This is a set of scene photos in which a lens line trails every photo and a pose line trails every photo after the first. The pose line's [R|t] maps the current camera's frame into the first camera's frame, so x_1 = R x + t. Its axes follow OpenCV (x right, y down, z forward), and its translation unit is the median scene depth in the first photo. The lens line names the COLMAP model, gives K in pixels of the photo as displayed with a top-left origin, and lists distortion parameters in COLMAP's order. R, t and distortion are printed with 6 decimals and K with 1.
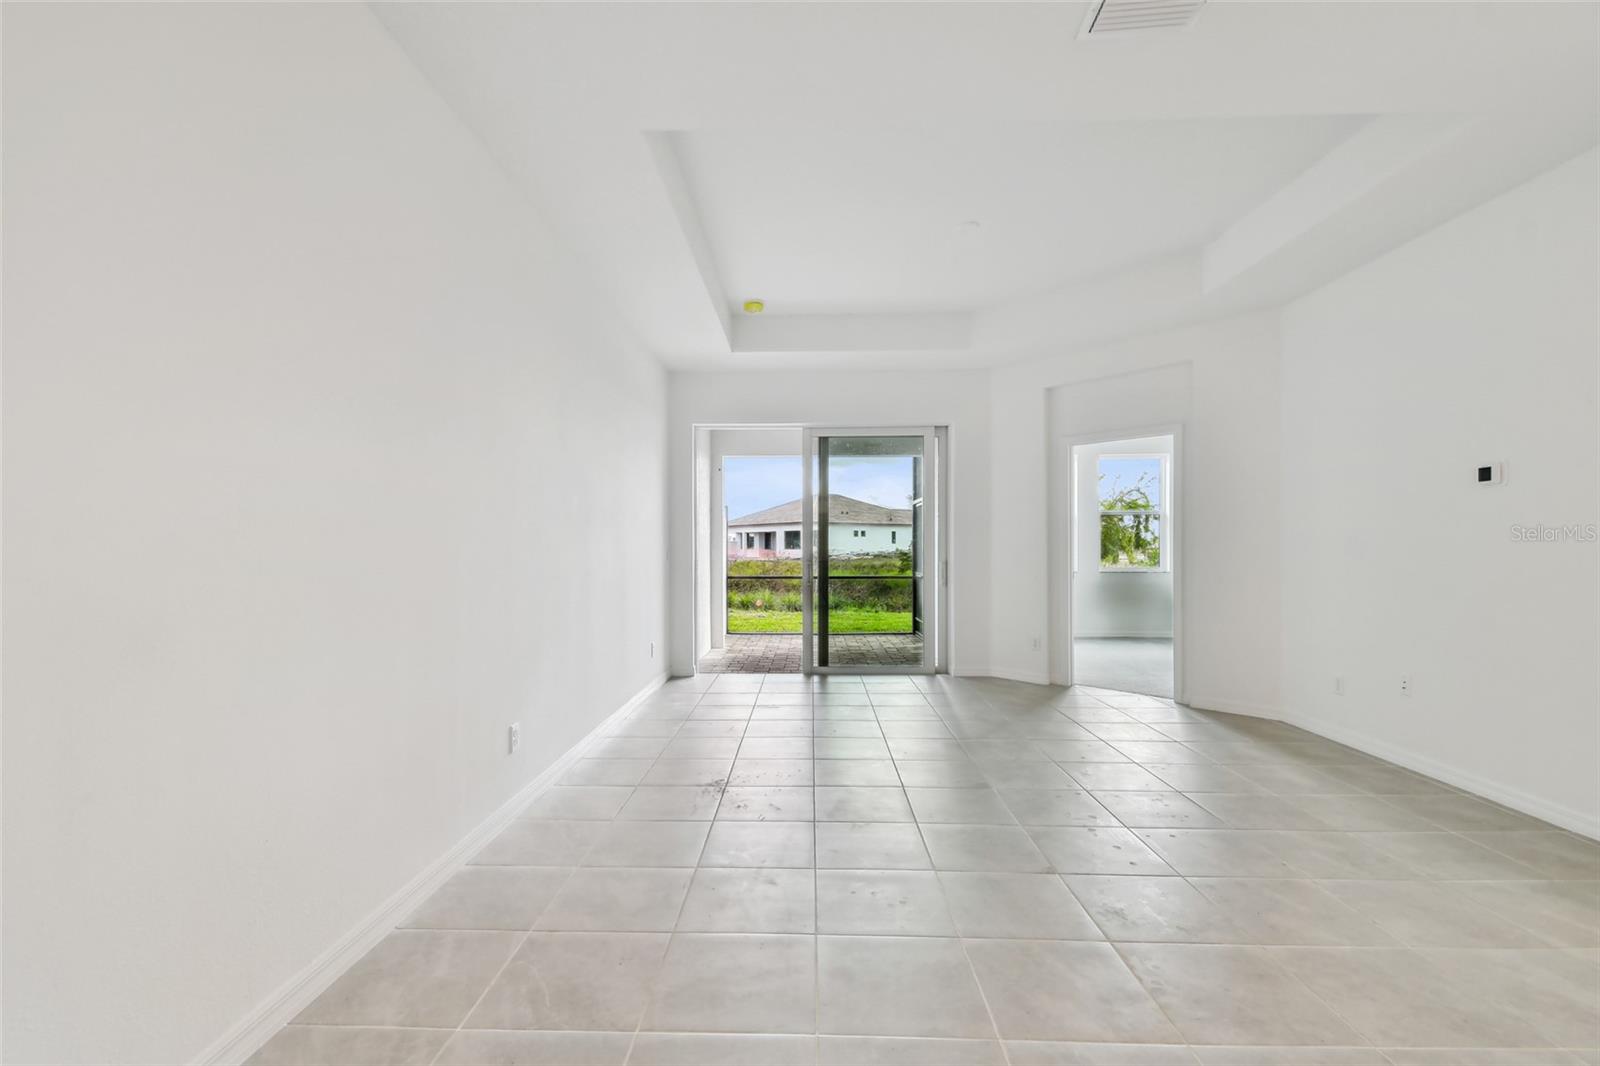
lens RADIAL K [[699.4, 0, 804.4], [0, 699.4, 525.2], [0, 0, 1]] dist [0.036255, -0.018688]
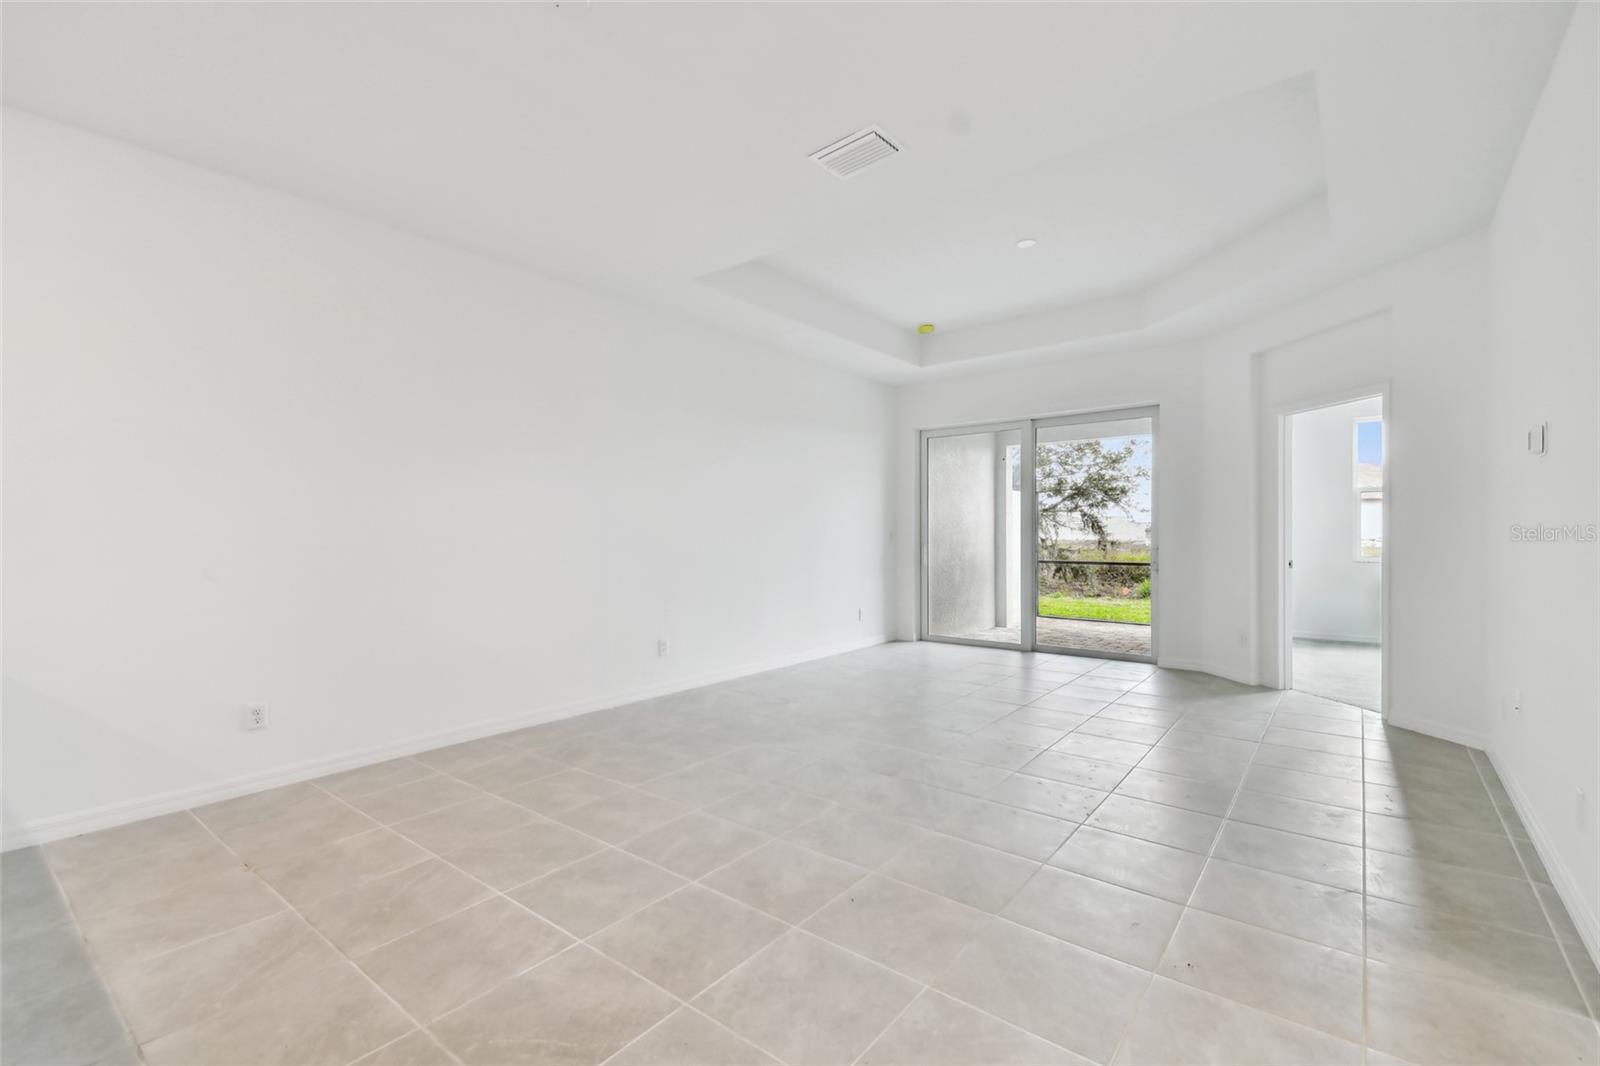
lens RADIAL K [[699.4, 0, 796.0], [0, 699.4, 539.3], [0, 0, 1]] dist [0.036255, -0.018688]
pose [[0.797069, 0.002364, -0.603884, 0.383495], [0.024233, 0.999062, 0.035897, -0.006542], [0.603402, -0.043246, 0.796263, -0.065494]]
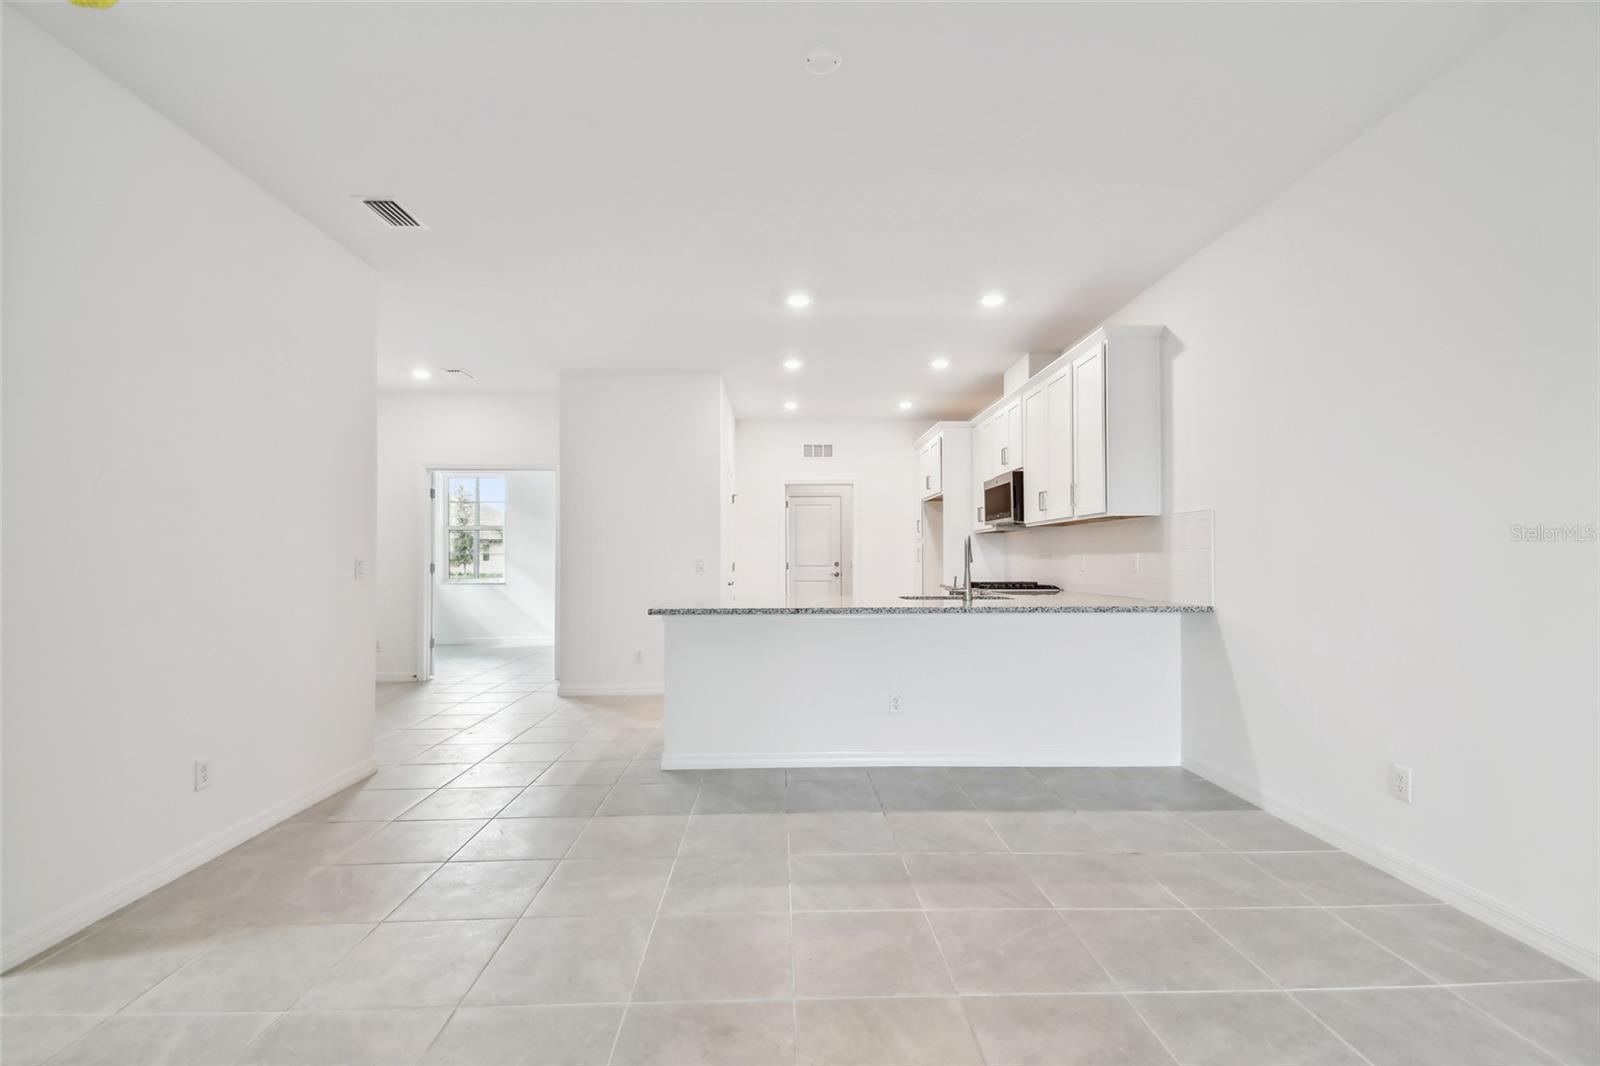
lens RADIAL K [[699.4, 0, 790.6], [0, 699.4, 550.9], [0, 0, 1]] dist [0.036255, -0.018688]
pose [[-0.999172, 0.002357, -0.040620, 0.148661], [0.004204, 0.998958, -0.045451, 0.013528], [0.040471, -0.045584, -0.998140, 0.446087]]
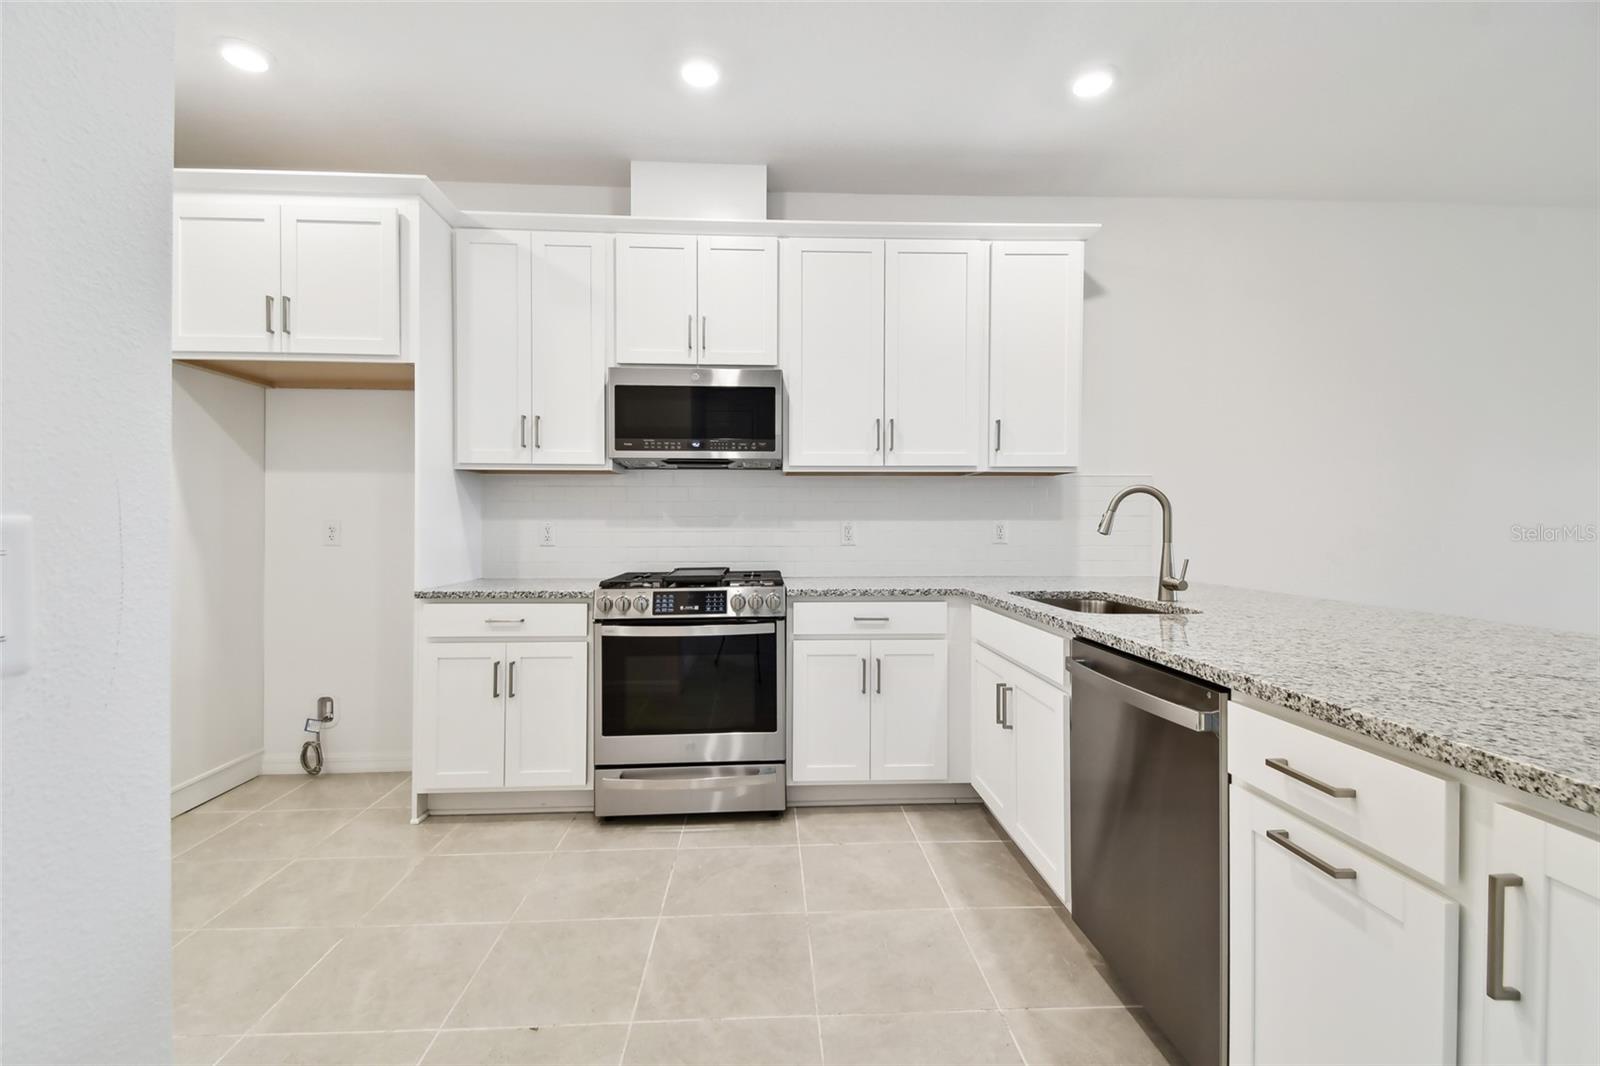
lens RADIAL K [[699.4, 0, 791.7], [0, 699.4, 531.1], [0, 0, 1]] dist [0.036255, -0.018688]
pose [[0.057106, 0.011708, -0.998299, 0.303374], [0.030953, 0.999430, 0.013491, -0.015625], [0.997888, -0.031671, 0.056712, -0.349144]]
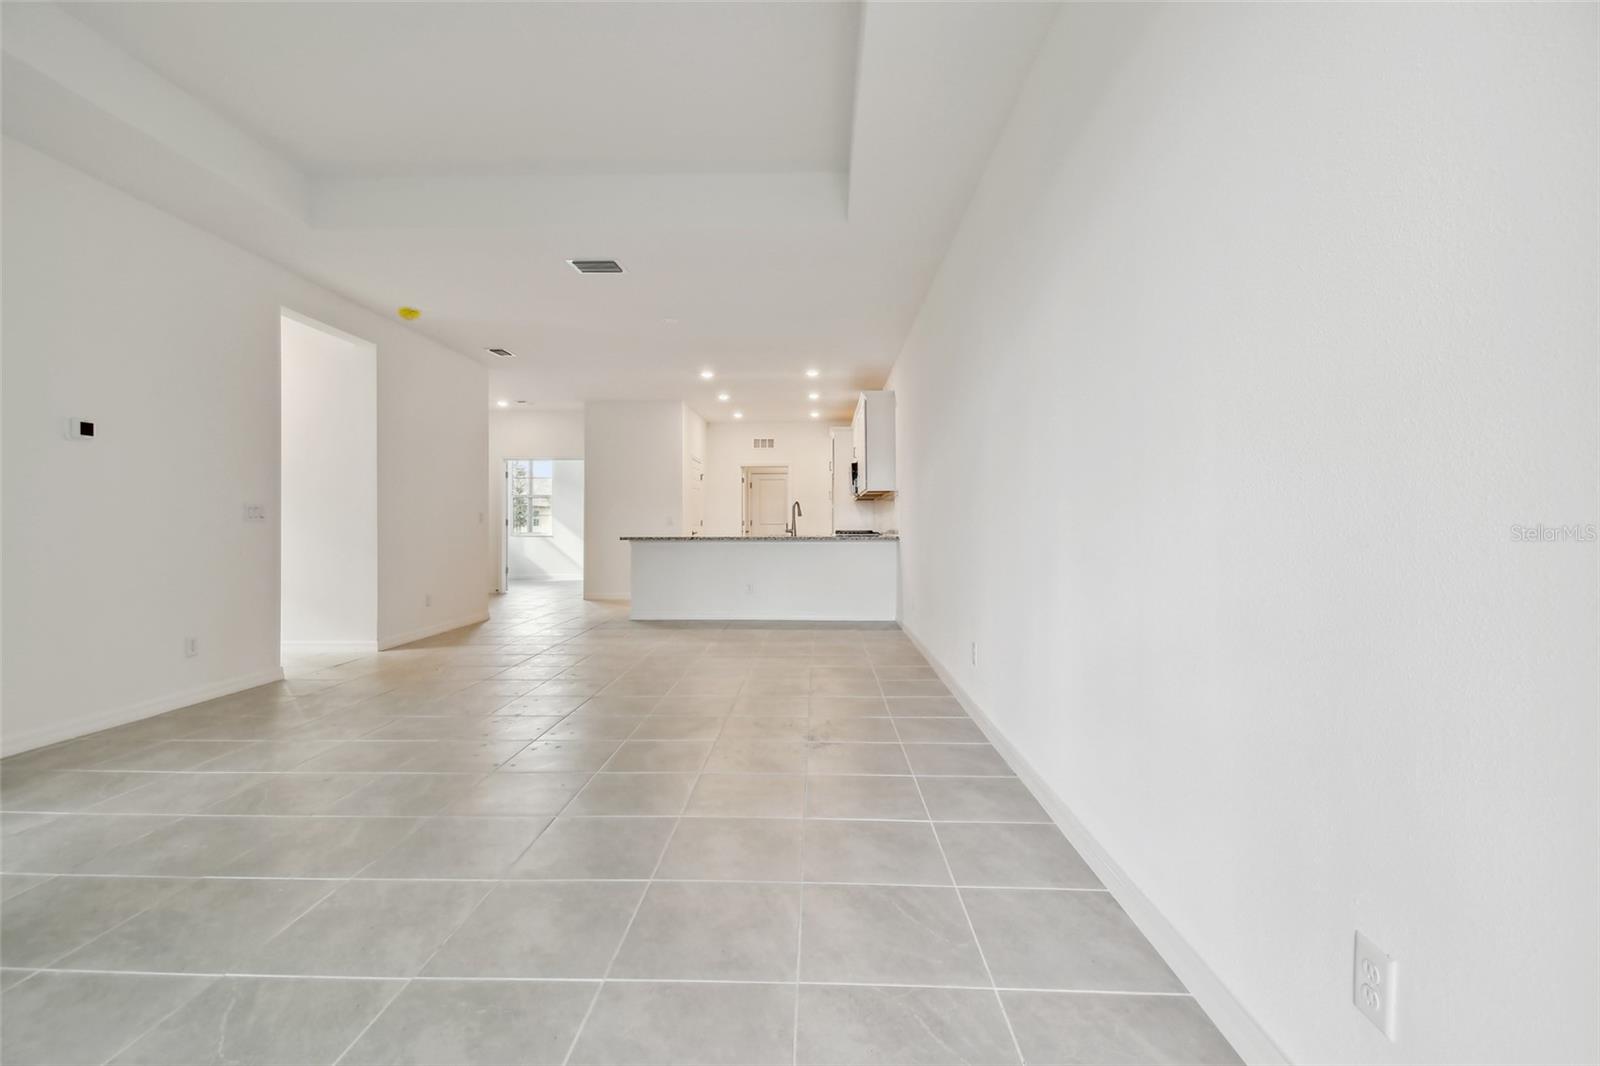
lens RADIAL K [[699.4, 0, 799.3], [0, 699.4, 532.1], [0, 0, 1]] dist [0.036255, -0.018688]
pose [[-0.999962, 0.001691, 0.008508, -0.048045], [0.001473, 0.999673, -0.025545, 0.051842], [-0.008548, -0.025531, -0.999637, 0.981930]]
